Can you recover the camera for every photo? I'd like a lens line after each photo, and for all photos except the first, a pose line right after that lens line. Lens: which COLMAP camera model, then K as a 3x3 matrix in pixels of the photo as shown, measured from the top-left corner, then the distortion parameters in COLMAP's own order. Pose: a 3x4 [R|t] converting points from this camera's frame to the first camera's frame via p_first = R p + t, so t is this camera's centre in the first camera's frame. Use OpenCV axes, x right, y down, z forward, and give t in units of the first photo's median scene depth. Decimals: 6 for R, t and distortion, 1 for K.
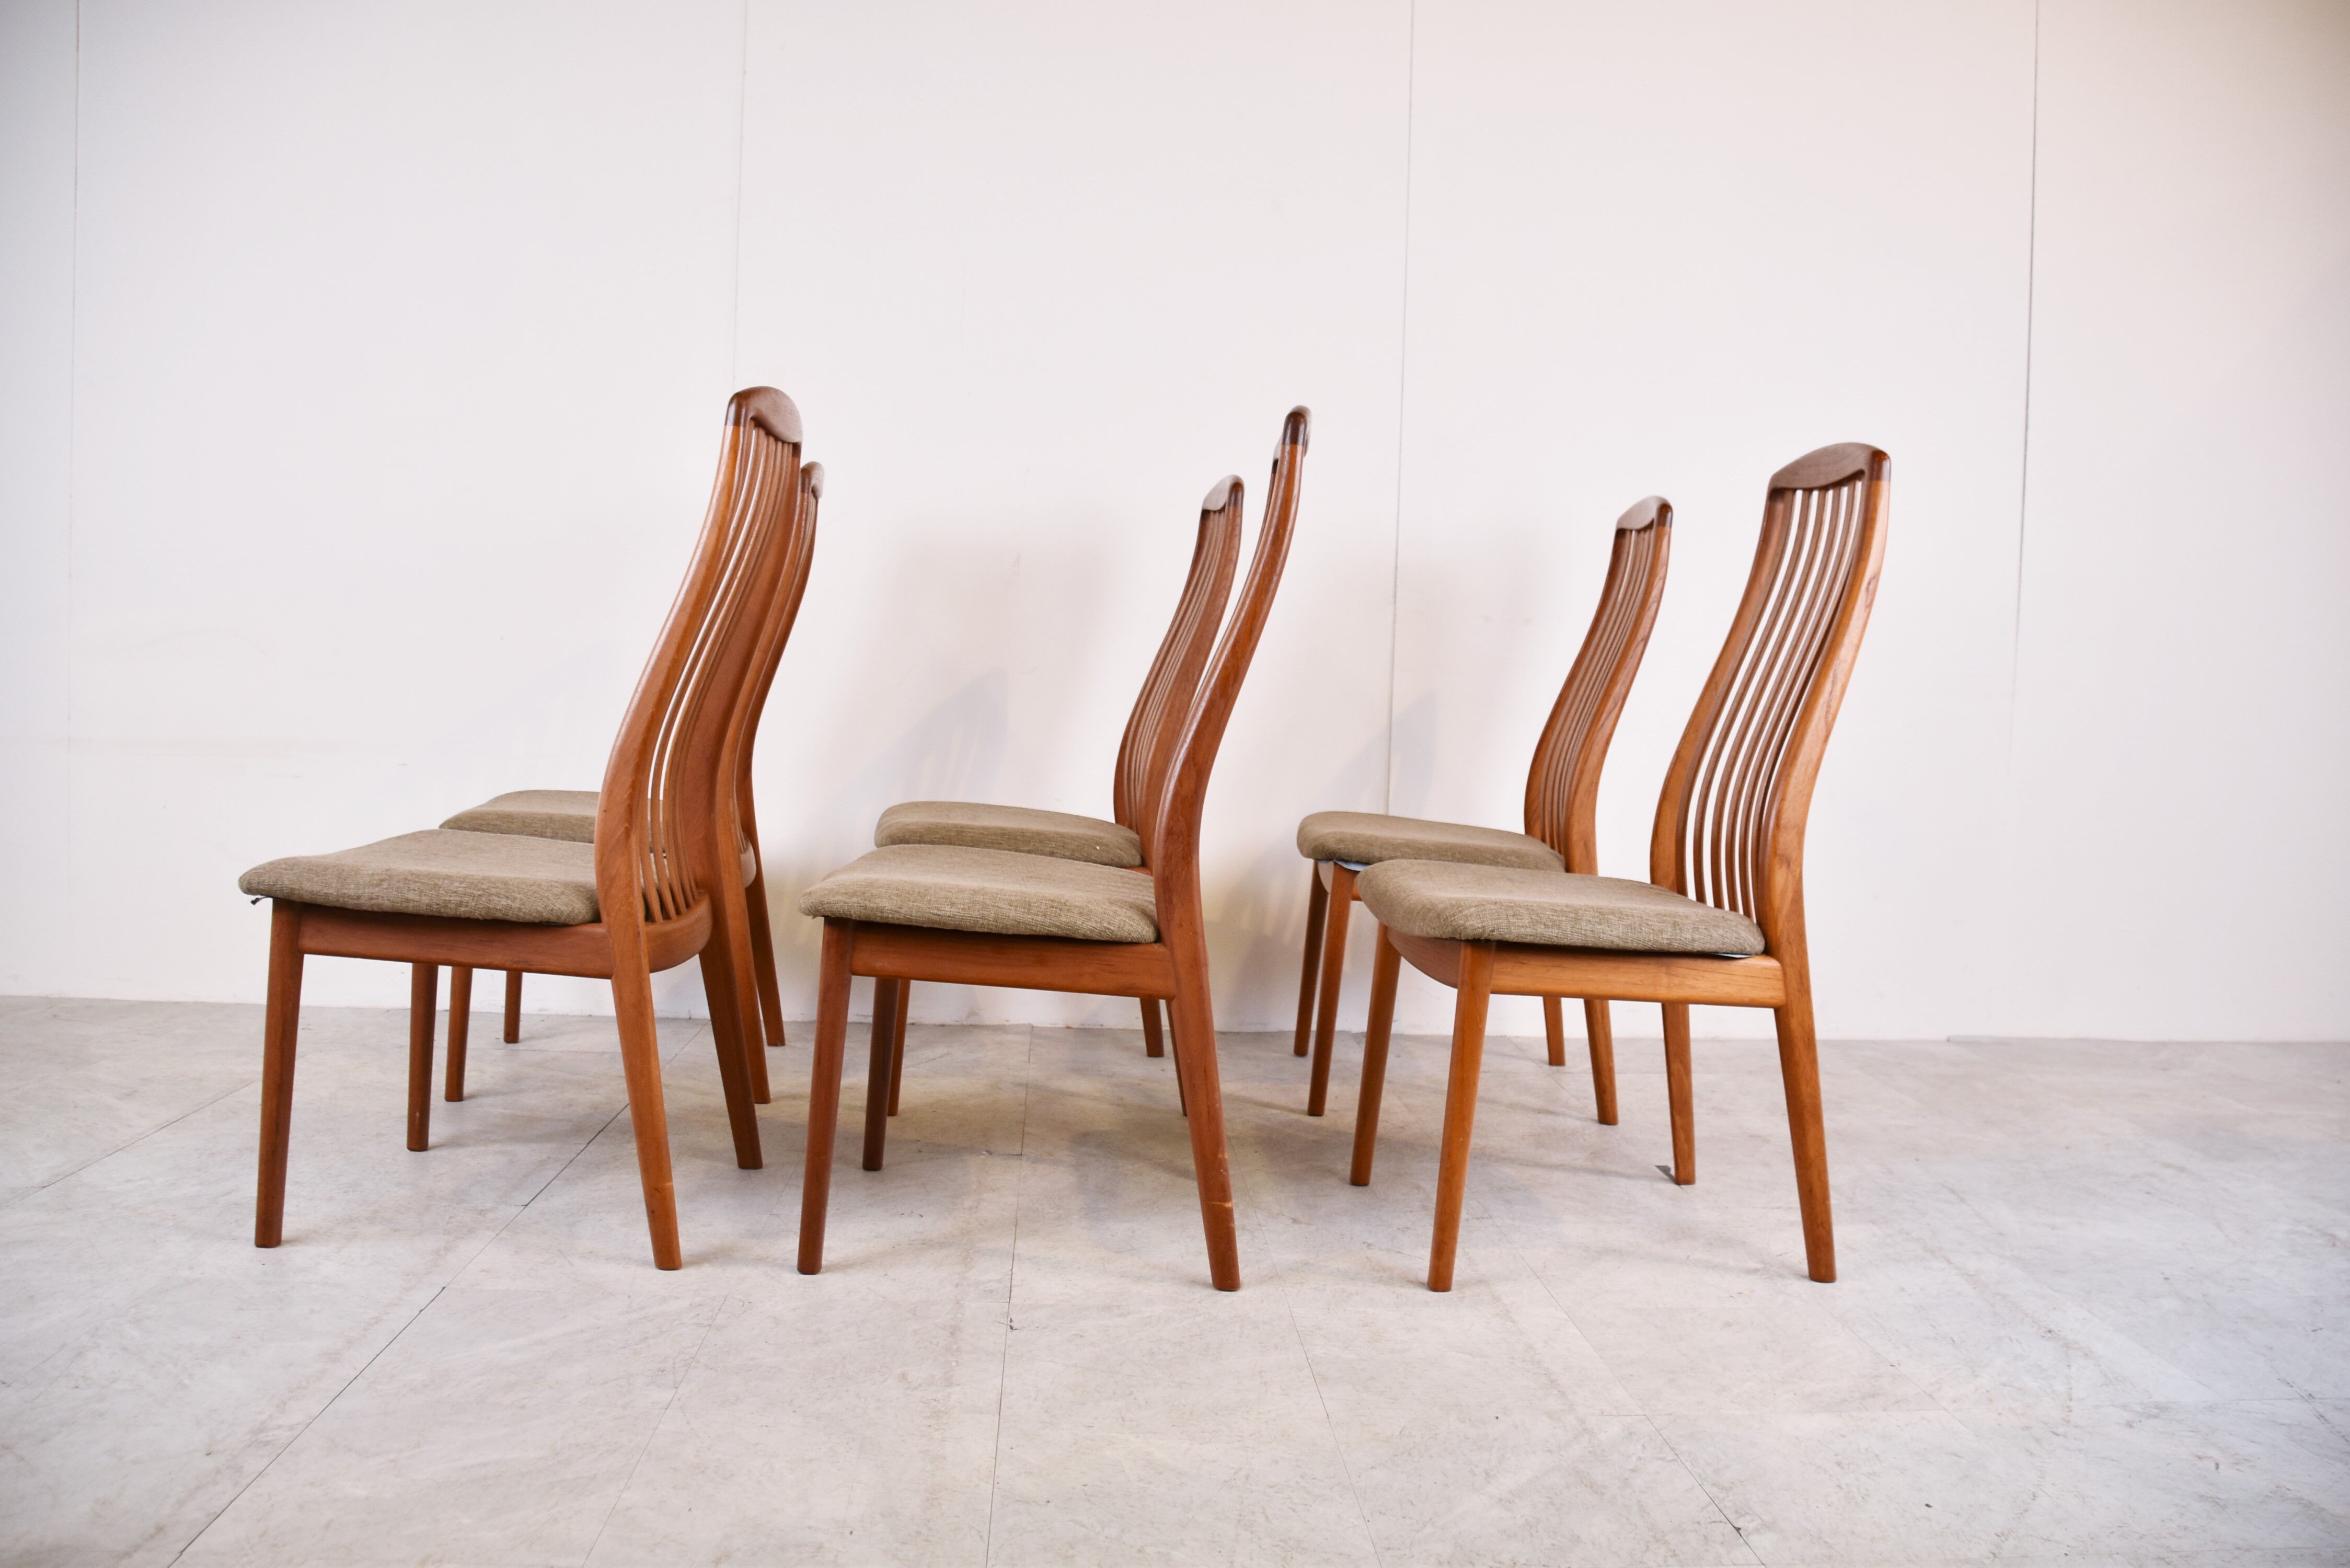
lens RADIAL K [[1834.4, 0, 1175.0], [0, 1834.4, 784.0], [0, 0, 1]] dist [-0.148100, 0.085157]
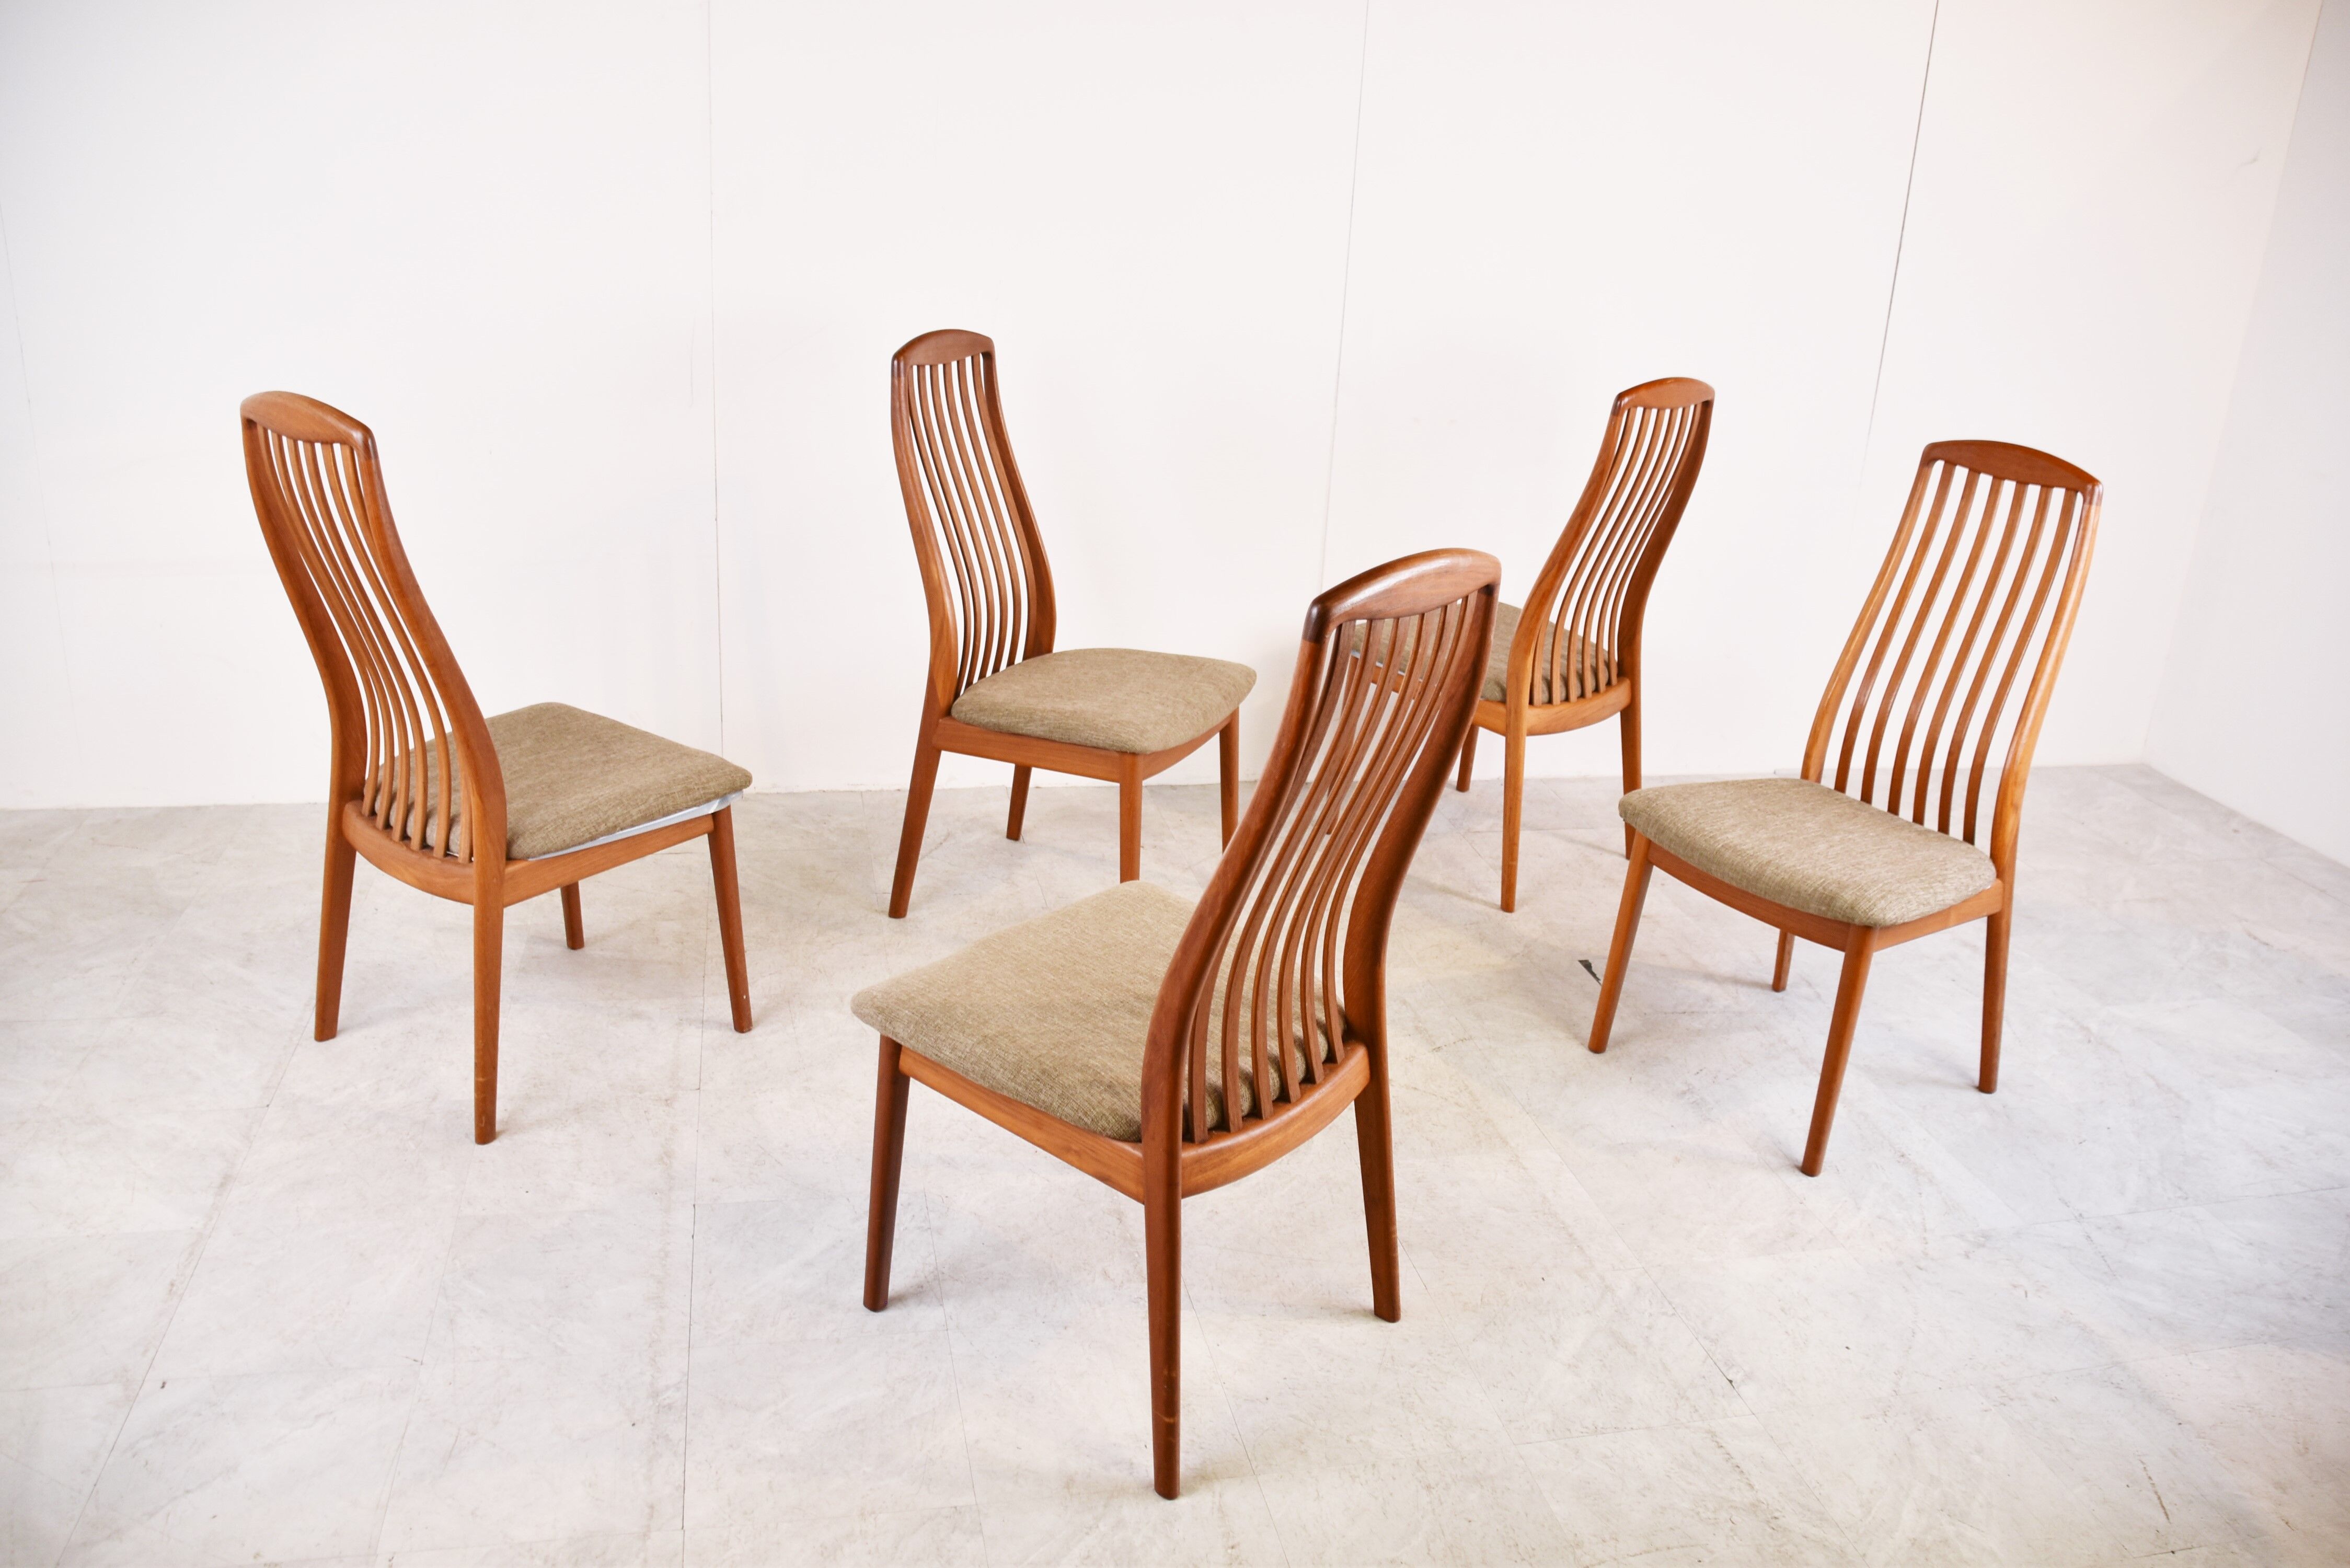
lens RADIAL K [[1834.4, 0, 1175.0], [0, 1834.4, 784.0], [0, 0, 1]] dist [-0.148100, 0.085157]
pose [[0.988657, -0.030081, 0.147145, -0.244462], [-0.013934, 0.957139, 0.289292, -0.341112], [-0.149541, -0.288061, 0.945864, -0.135780]]
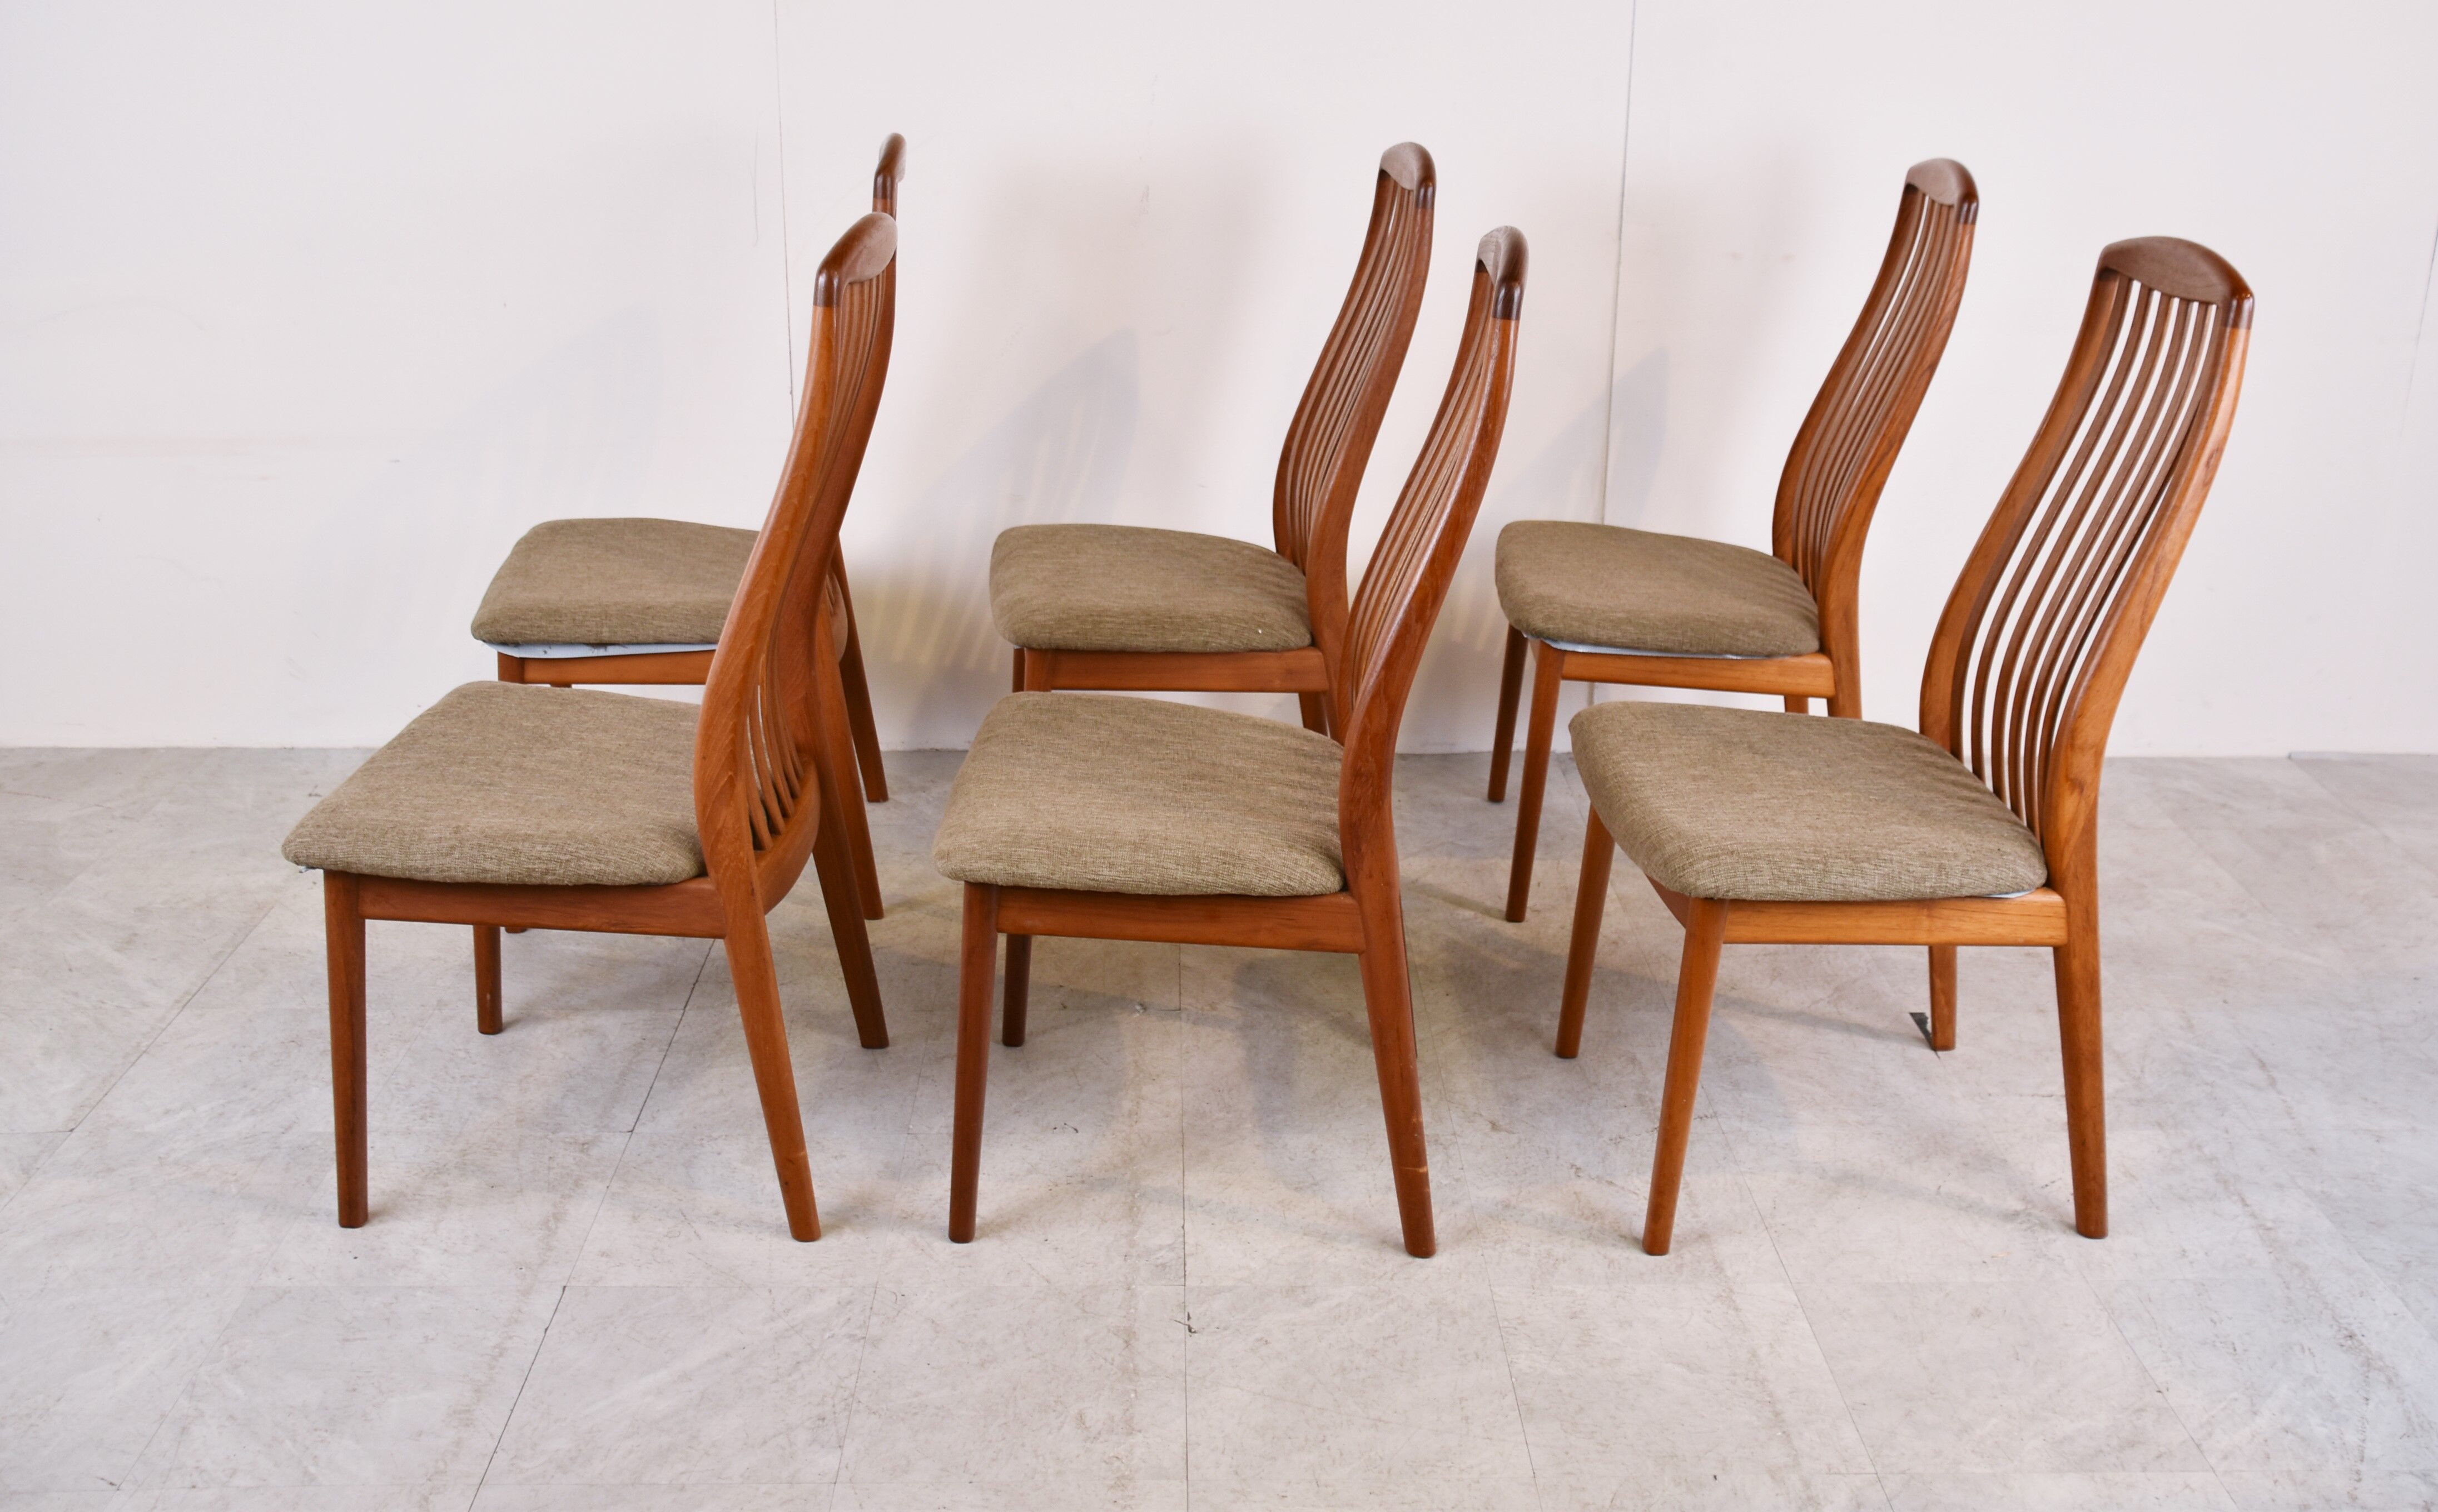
lens RADIAL K [[2348.7, 0, 1246.3], [0, 2348.7, 670.4], [0, 0, 1]] dist [-0.081056, 0.157822]
pose [[0.999490, -0.006613, -0.031244, -0.020564], [0.014189, 0.968417, 0.248934, -0.300381], [0.028611, -0.249250, 0.968016, -0.066002]]
